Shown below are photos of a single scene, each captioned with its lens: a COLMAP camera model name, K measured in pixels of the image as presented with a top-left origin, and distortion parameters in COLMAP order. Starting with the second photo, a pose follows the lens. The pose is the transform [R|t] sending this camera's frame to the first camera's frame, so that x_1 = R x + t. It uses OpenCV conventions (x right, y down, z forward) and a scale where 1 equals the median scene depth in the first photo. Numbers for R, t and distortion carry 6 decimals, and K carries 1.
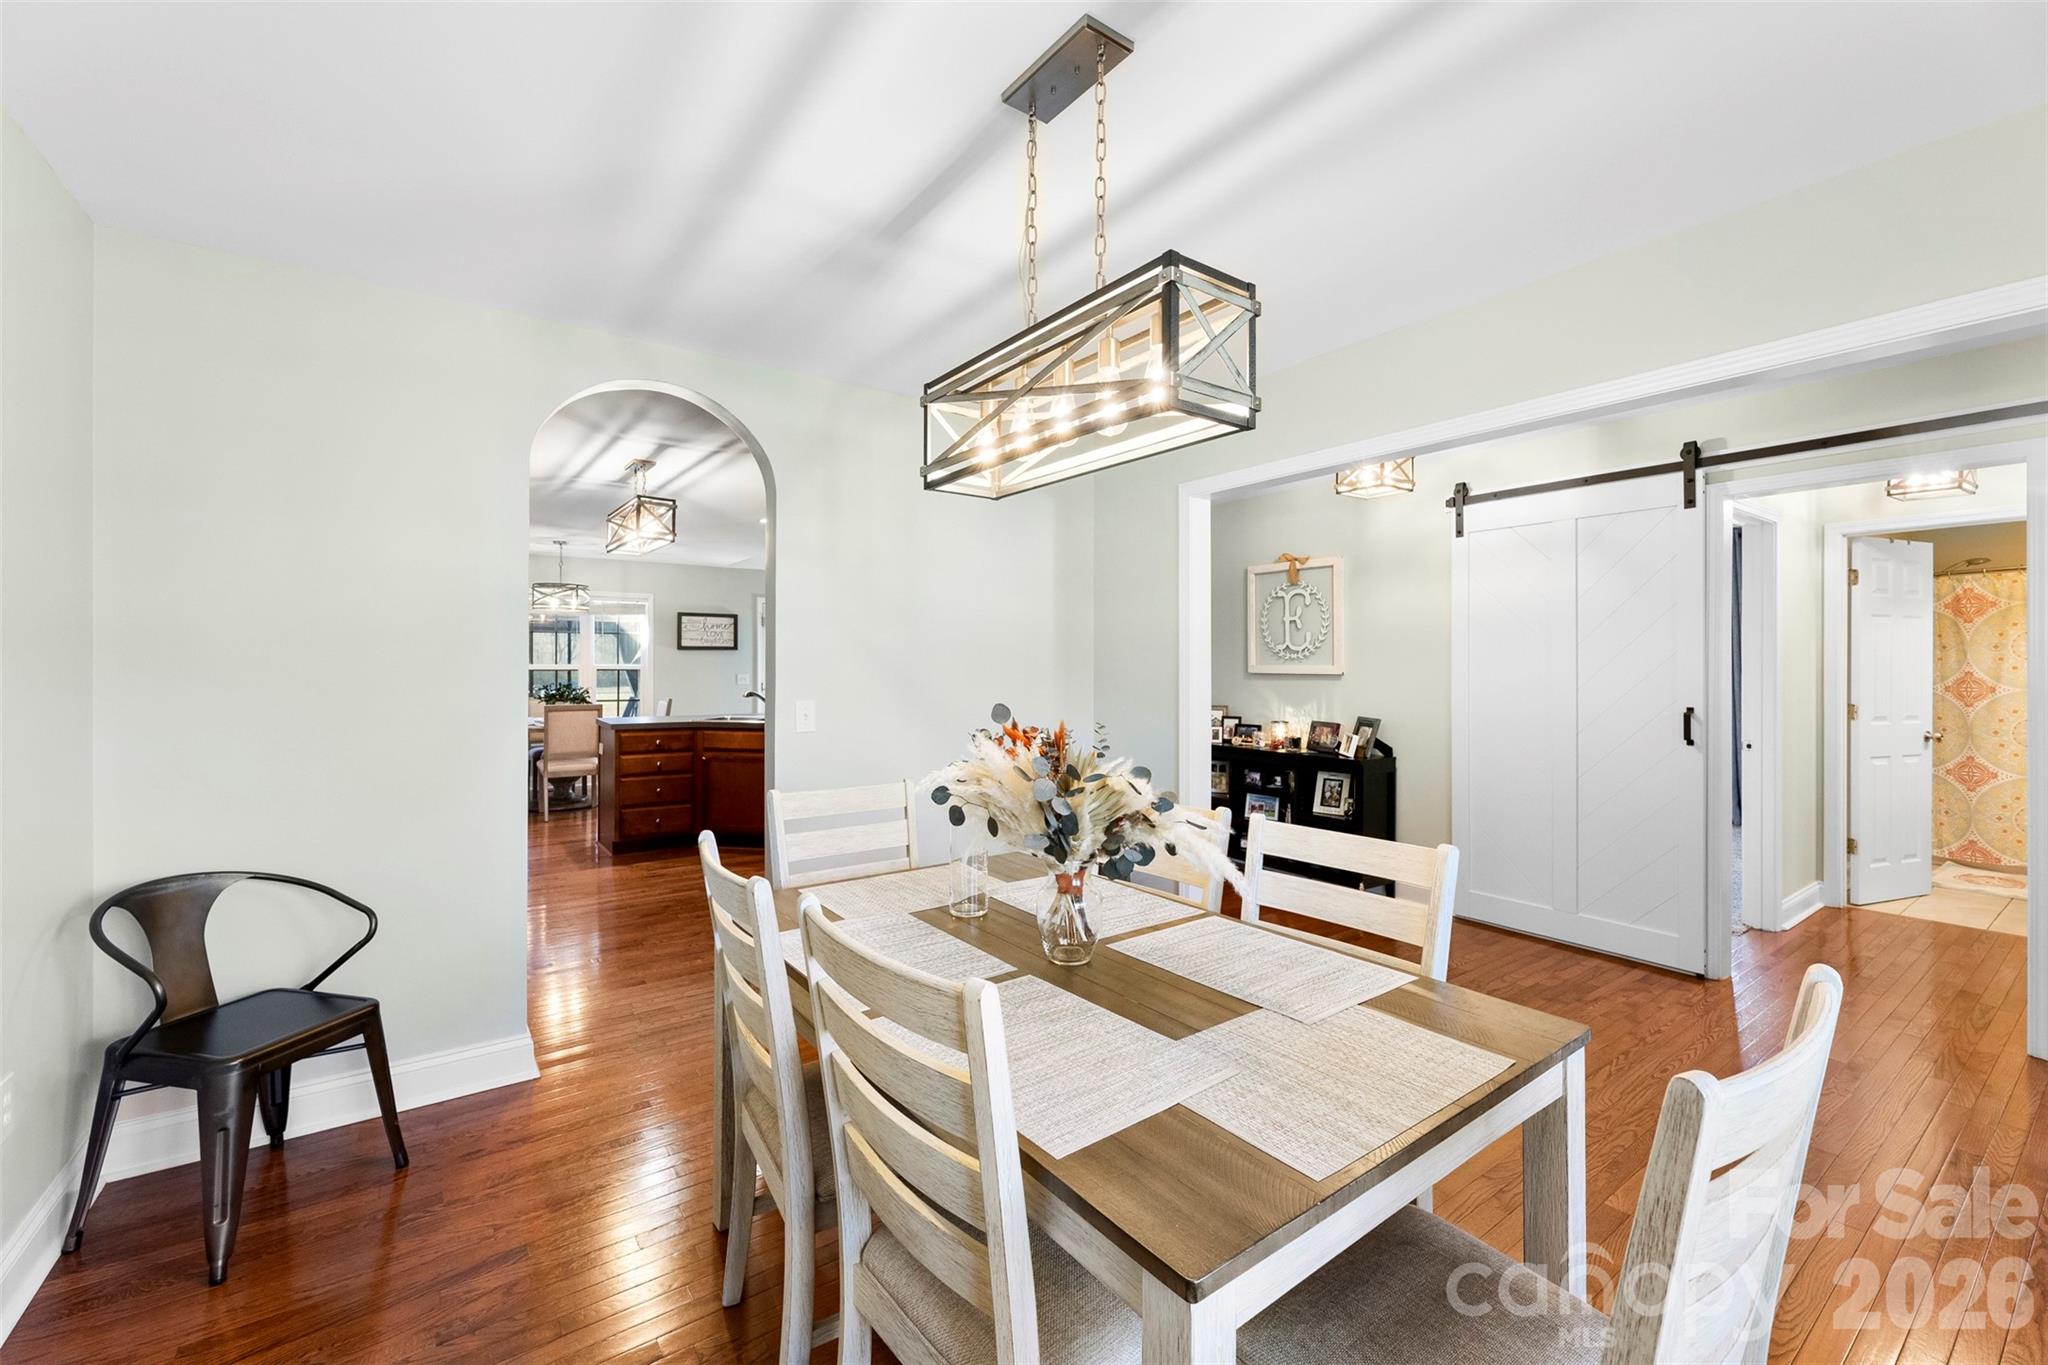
lens RADIAL K [[840.5, 0, 1024.0], [0, 840.5, 670.4], [0, 0, 1]] dist [0.001521, -0.001450]
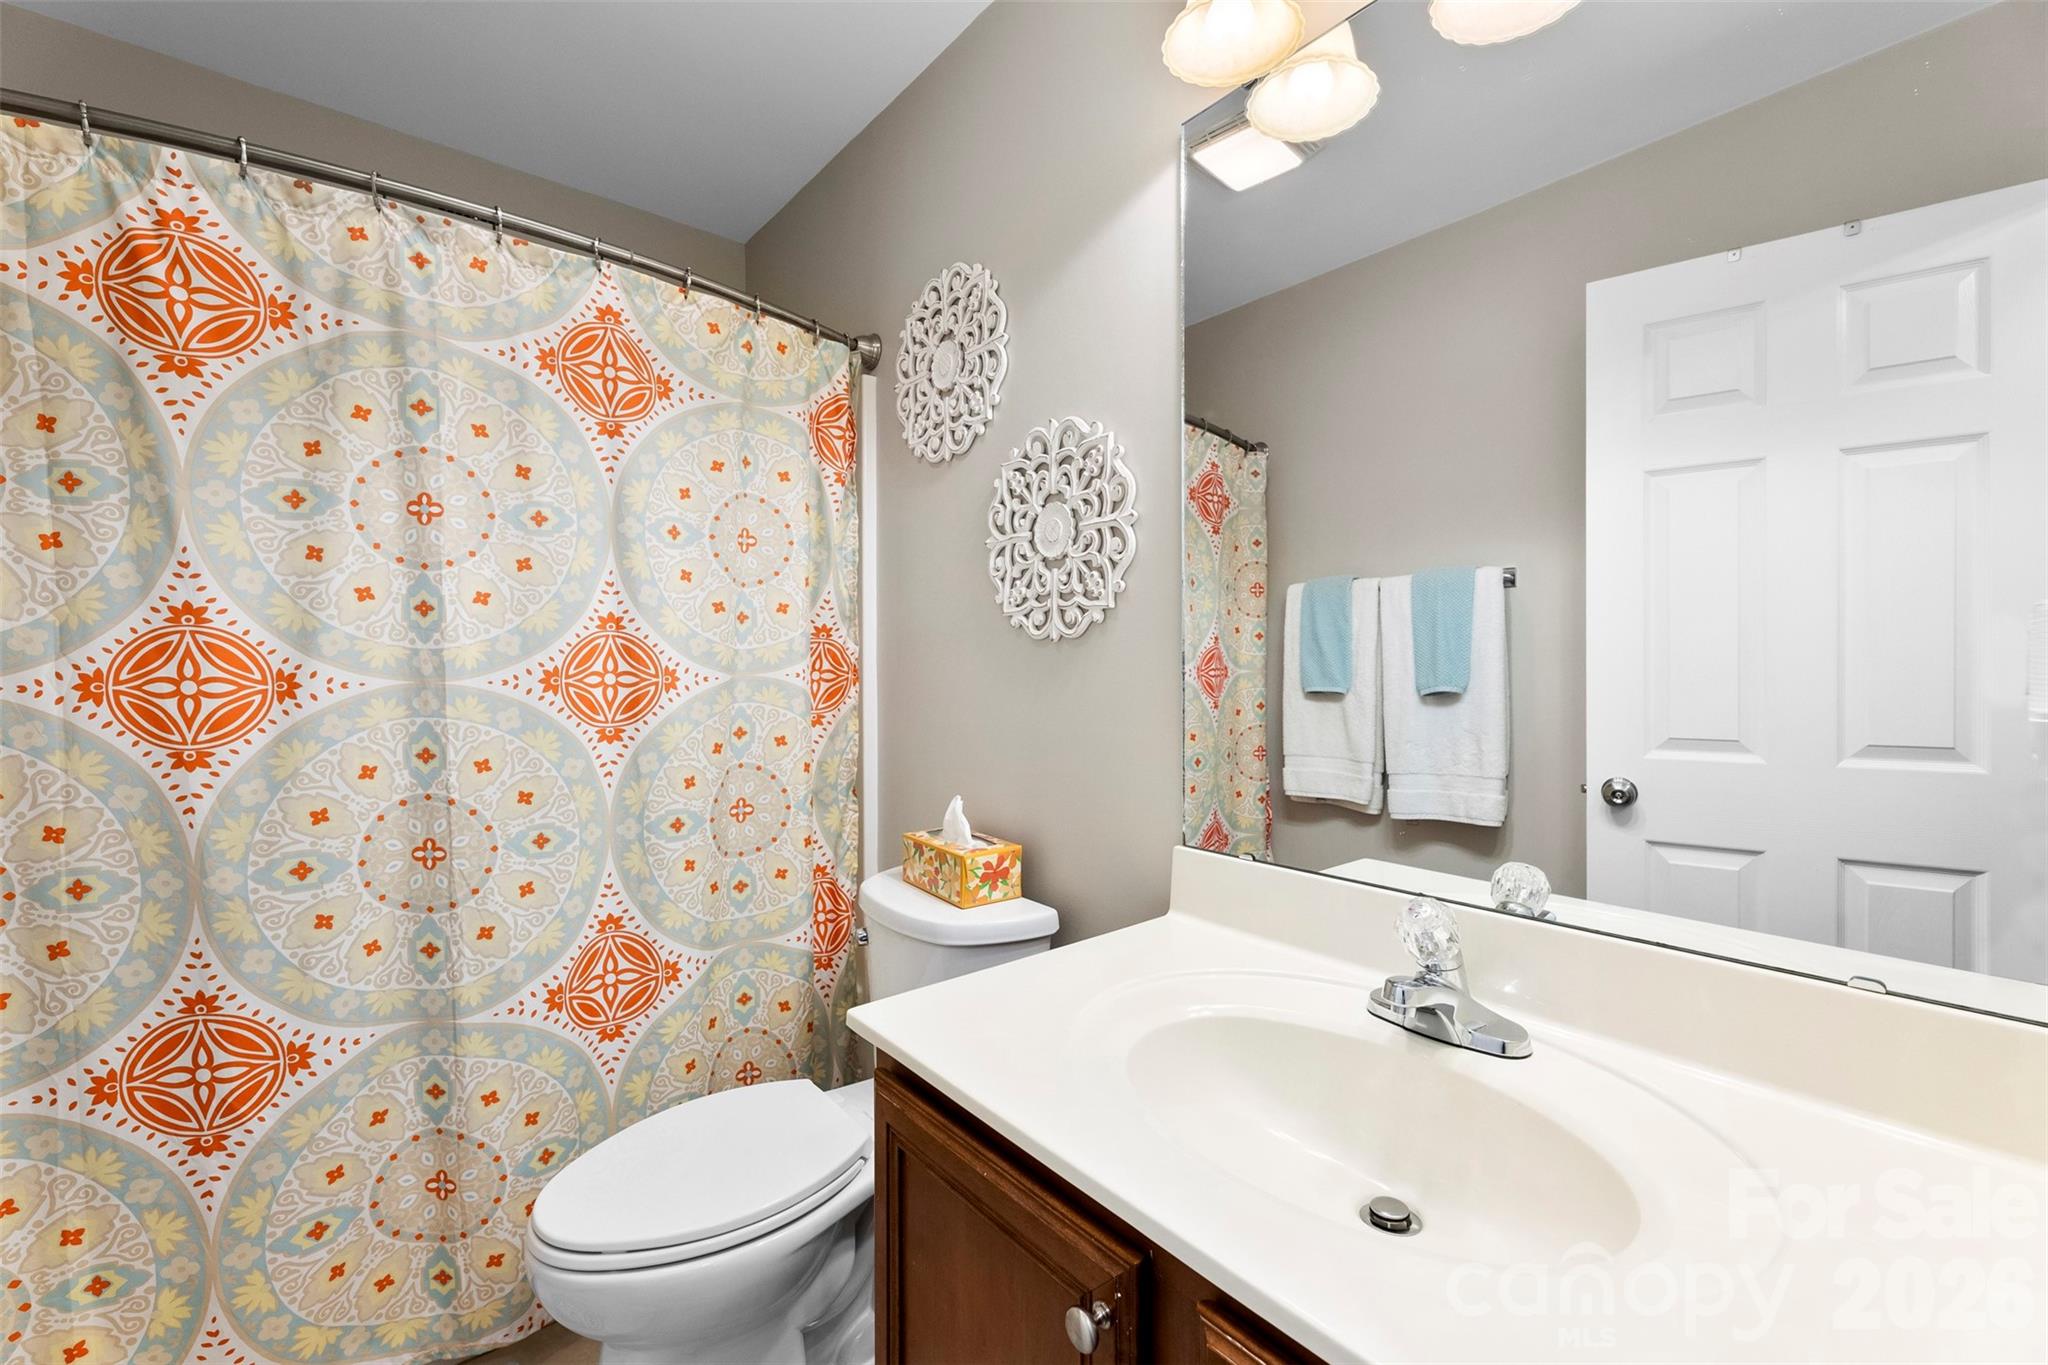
lens RADIAL K [[840.5, 0, 1023.9], [0, 840.5, 675.4], [0, 0, 1]] dist [0.001521, -0.001450]
pose [[-0.054878, -0.018962, 0.998313, 0.904835], [0.000014, 0.999820, 0.018992, 0.015659], [-0.998493, 0.001056, -0.054868, 0.803976]]
